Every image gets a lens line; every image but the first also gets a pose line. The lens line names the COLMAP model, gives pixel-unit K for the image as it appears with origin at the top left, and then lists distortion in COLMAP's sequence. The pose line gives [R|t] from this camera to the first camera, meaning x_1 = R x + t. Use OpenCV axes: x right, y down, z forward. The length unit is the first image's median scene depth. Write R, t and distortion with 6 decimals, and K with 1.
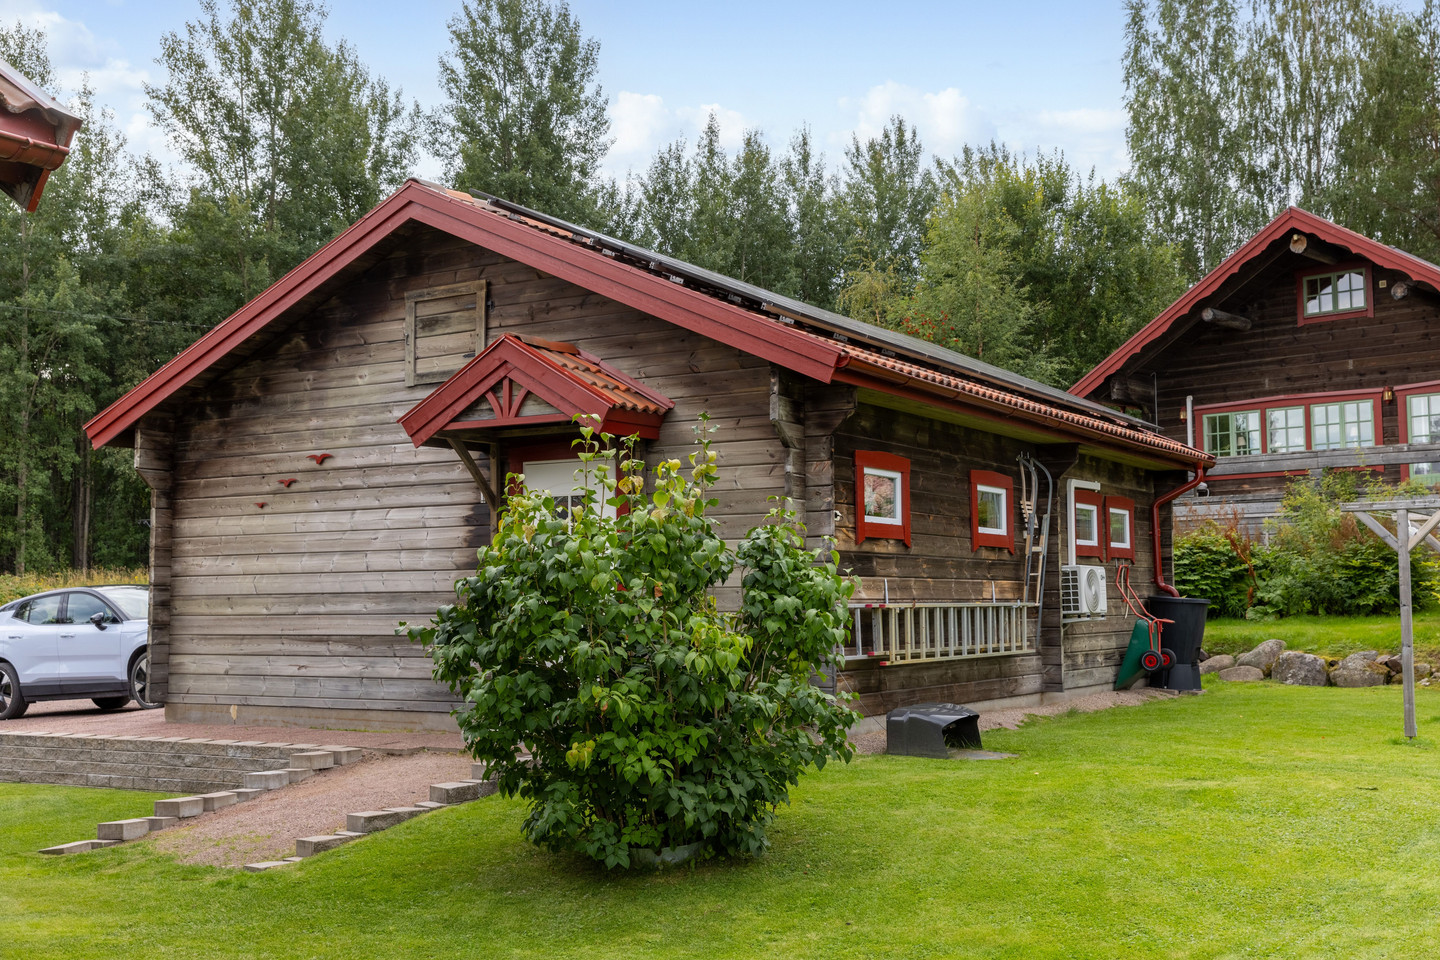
lens RADIAL K [[1604.6, 0, 720.0], [0, 1604.6, 480.0], [0, 0, 1]] dist [-0.000224, 0.002753]
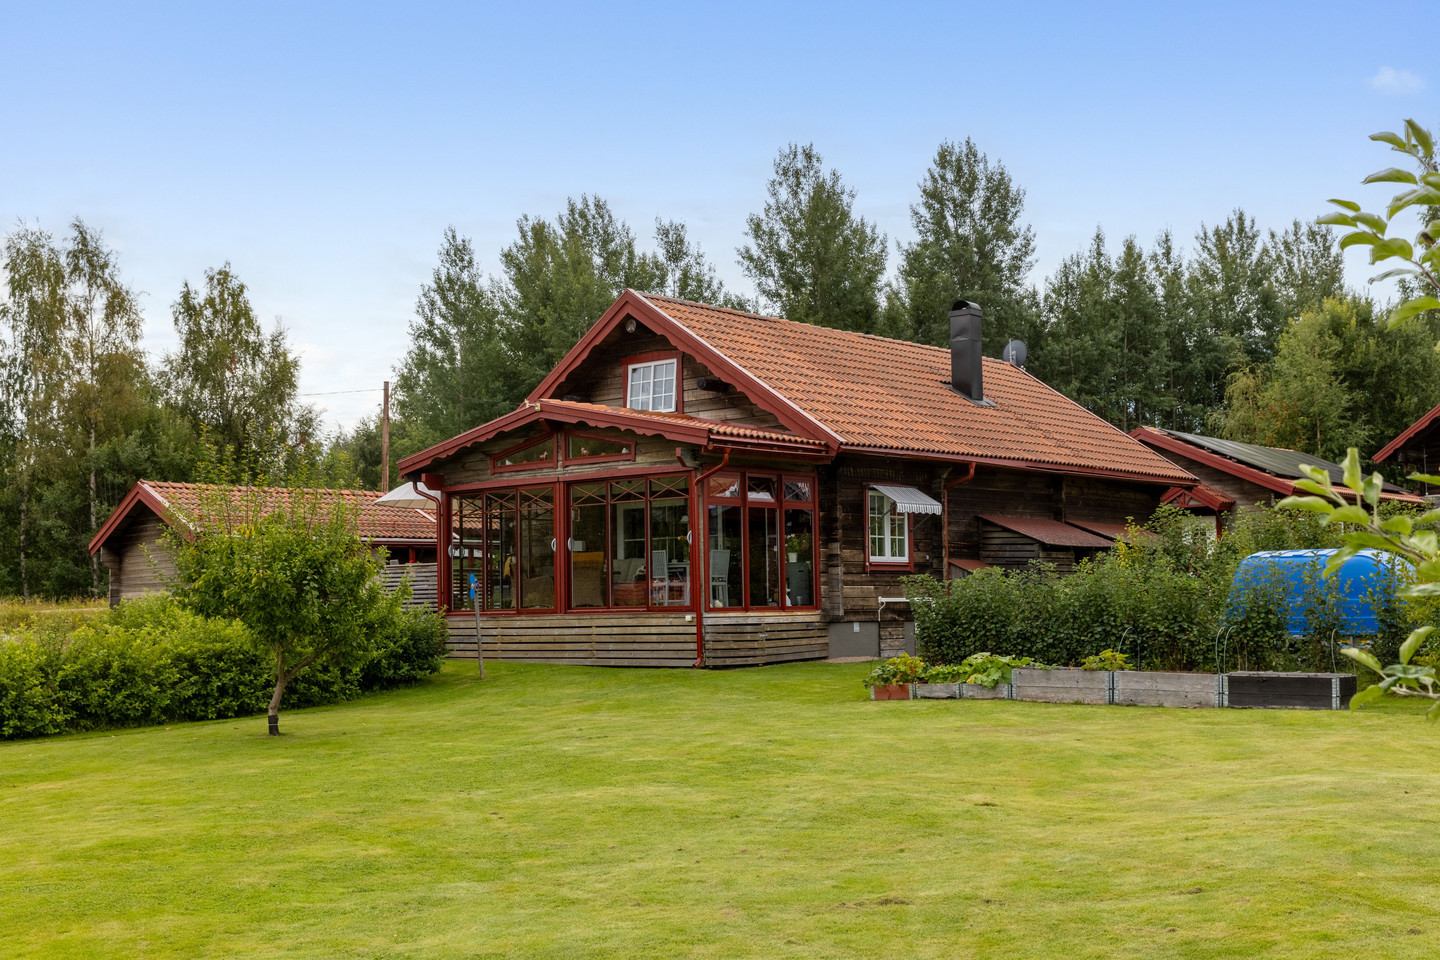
lens RADIAL K [[1764.2, 0, 720.0], [0, 1764.2, 480.0], [0, 0, 1]] dist [0.064056, 0.004585]
pose [[0.988141, -0.022338, -0.151916, -0.104719], [0.022482, 0.999747, -0.000769, -0.021704], [0.151895, -0.002656, 0.988393, -0.556970]]
